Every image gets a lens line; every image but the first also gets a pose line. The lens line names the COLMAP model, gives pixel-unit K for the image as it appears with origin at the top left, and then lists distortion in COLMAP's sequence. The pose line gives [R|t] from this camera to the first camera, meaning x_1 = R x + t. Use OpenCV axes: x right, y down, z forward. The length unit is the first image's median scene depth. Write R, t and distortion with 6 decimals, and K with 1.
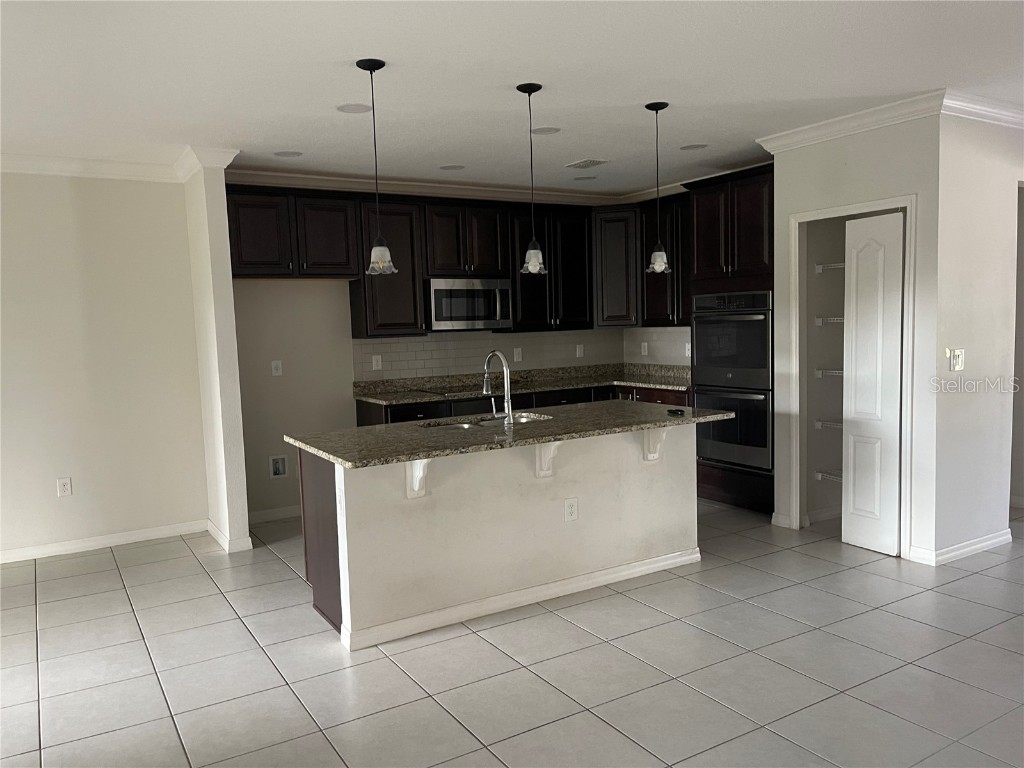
lens RADIAL K [[769.5, 0, 511.9], [0, 769.5, 388.6], [0, 0, 1]] dist [0.033278, -0.009653]
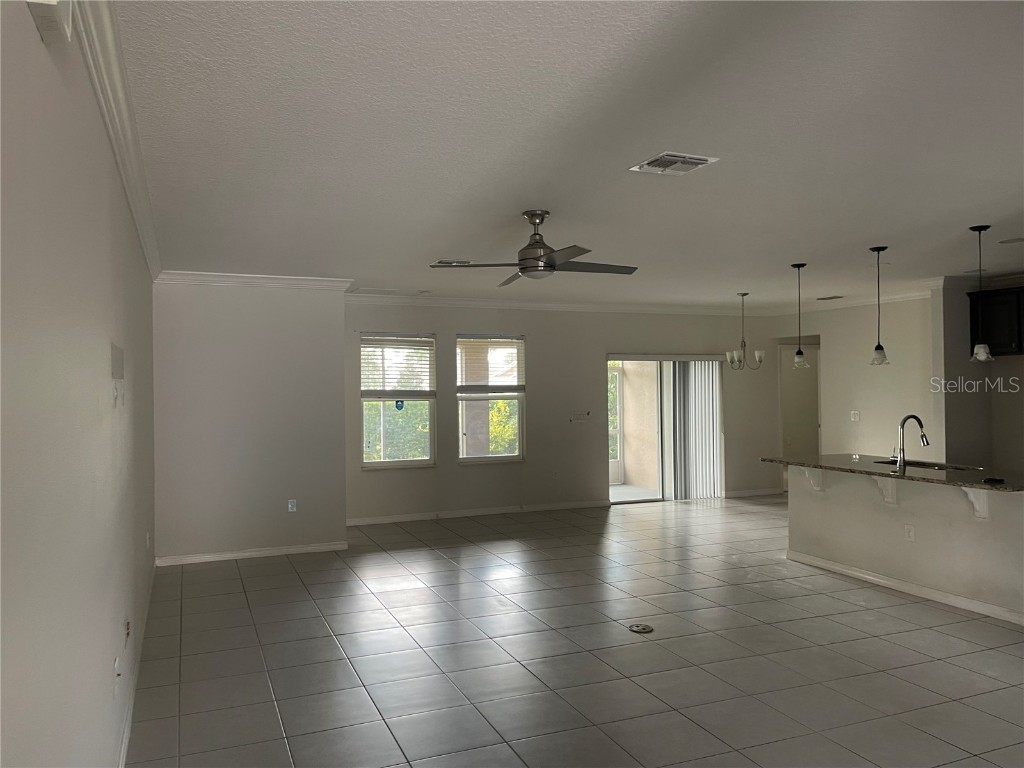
lens RADIAL K [[769.5, 0, 508.8], [0, 769.5, 380.4], [0, 0, 1]] dist [0.033278, -0.009653]
pose [[-0.156880, 0.027456, -0.987236, 1.098518], [-0.073326, 0.996531, 0.039366, -0.083509], [0.984892, 0.078566, -0.154322, 0.339458]]
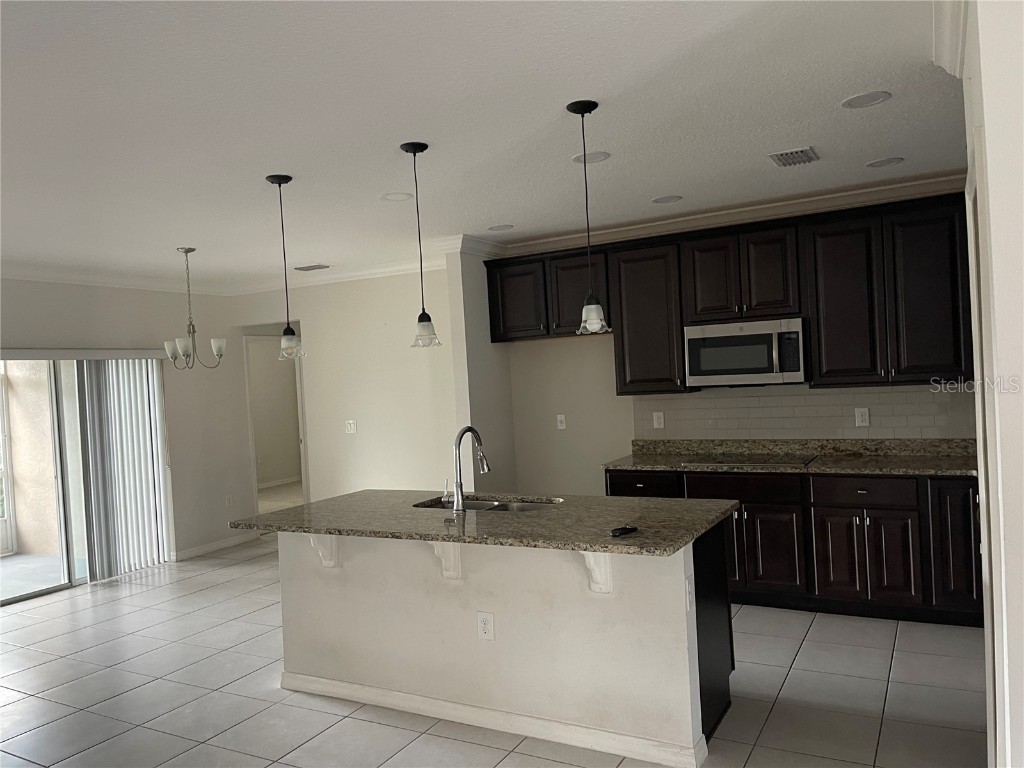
lens RADIAL K [[769.5, 0, 511.8], [0, 769.5, 388.7], [0, 0, 1]] dist [0.033278, -0.009653]
pose [[0.495700, 0.020595, -0.868250, 0.567108], [-0.038661, 0.999251, 0.001630, -0.070692], [0.867633, 0.032759, 0.496125, 0.423697]]
